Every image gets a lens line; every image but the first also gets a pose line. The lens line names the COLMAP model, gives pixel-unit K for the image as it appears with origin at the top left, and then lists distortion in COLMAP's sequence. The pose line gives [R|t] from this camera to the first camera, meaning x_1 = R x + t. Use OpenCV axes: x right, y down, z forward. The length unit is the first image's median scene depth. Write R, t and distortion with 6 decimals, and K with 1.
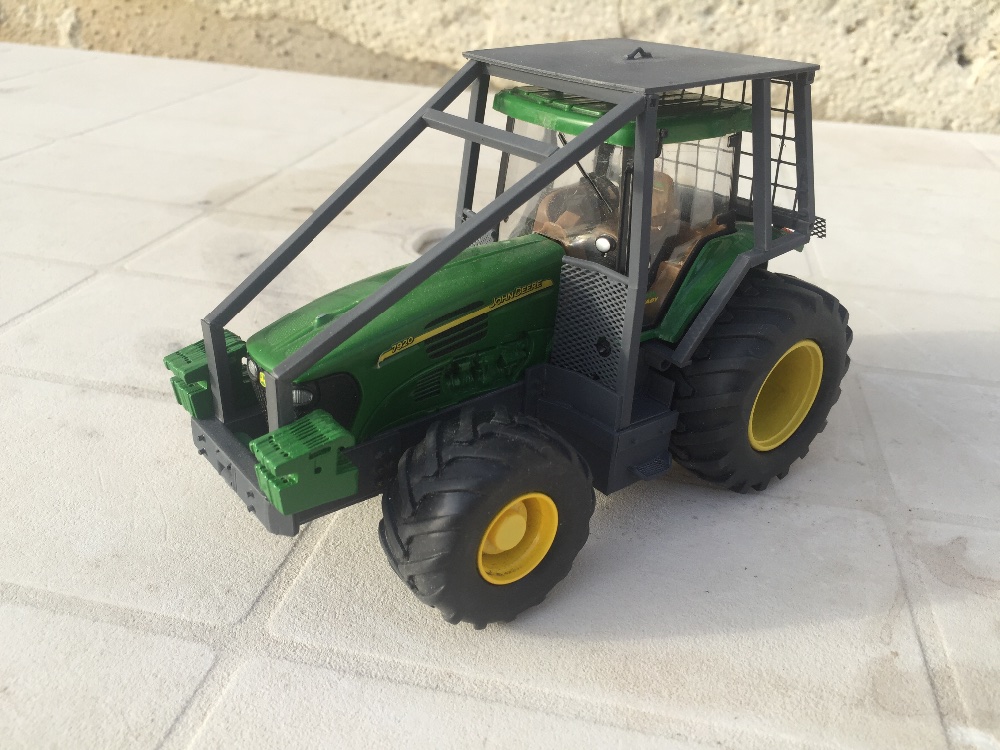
lens RADIAL K [[870.2, 0, 500.0], [0, 870.2, 375.0], [0, 0, 1]] dist [0.114595, -0.213464]
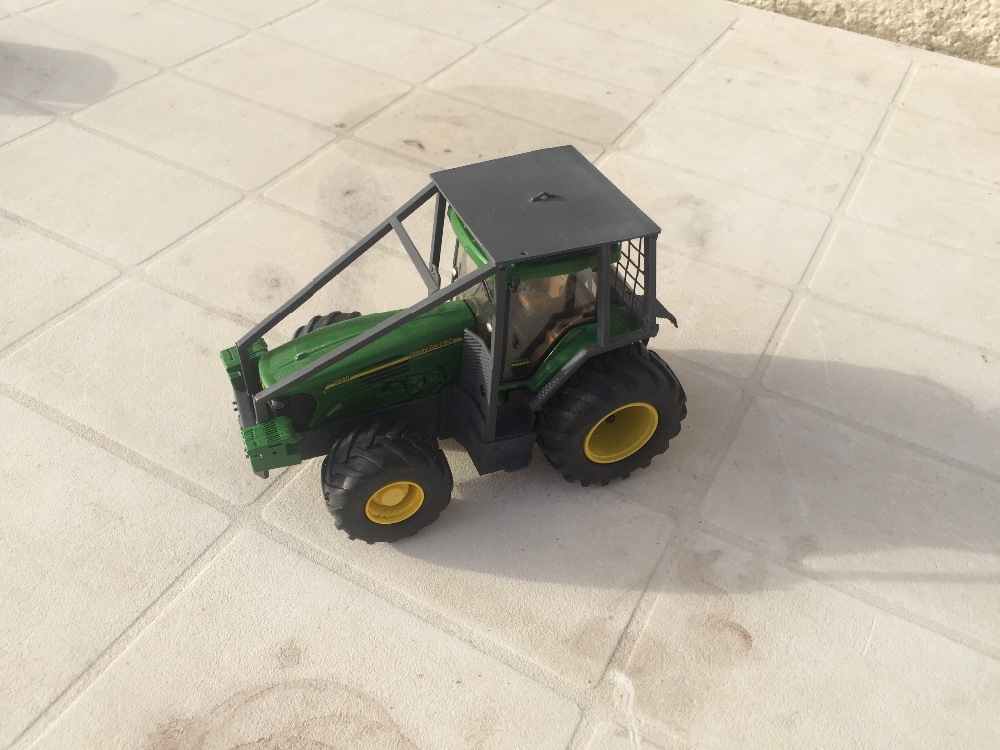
lens RADIAL K [[878.6, 0, 500.0], [0, 878.6, 375.0], [0, 0, 1]] dist [0.059954, -0.111102]
pose [[0.957162, 0.203273, -0.206208, 0.376933], [-0.146967, 0.954660, 0.258892, -0.378844], [0.249485, -0.217496, 0.943638, -0.366463]]
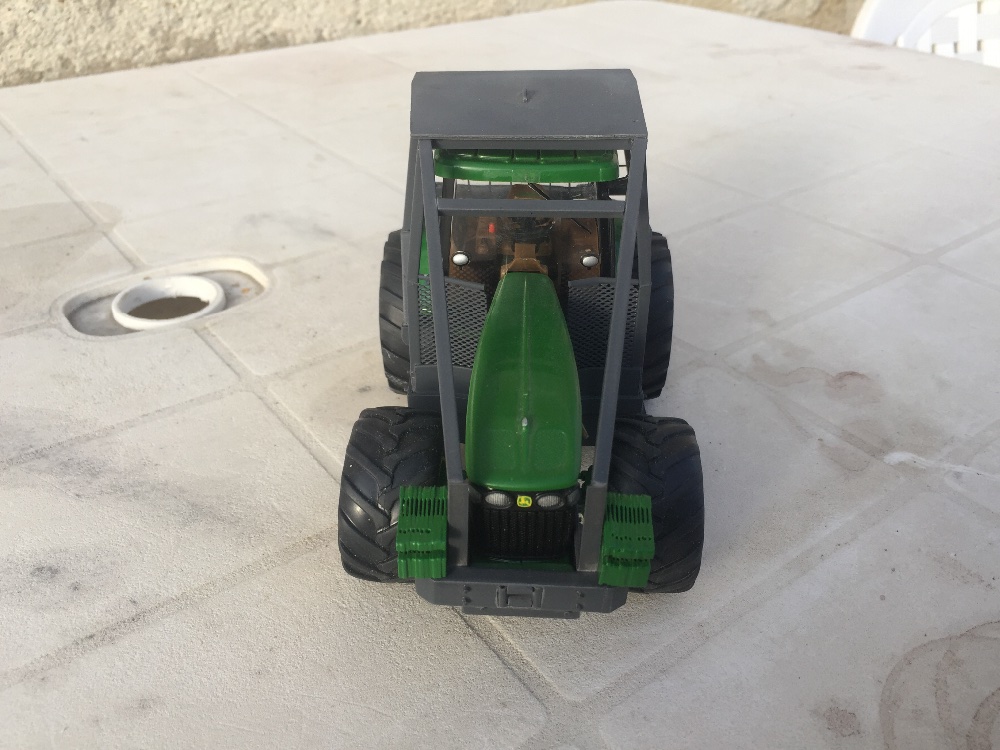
lens RADIAL K [[878.6, 0, 500.0], [0, 878.6, 375.0], [0, 0, 1]] dist [0.059954, -0.111102]
pose [[0.649690, -0.439536, 0.620251, -0.619586], [0.366025, 0.895969, 0.251524, -0.284169], [-0.666280, 0.063615, 0.742984, 0.170482]]
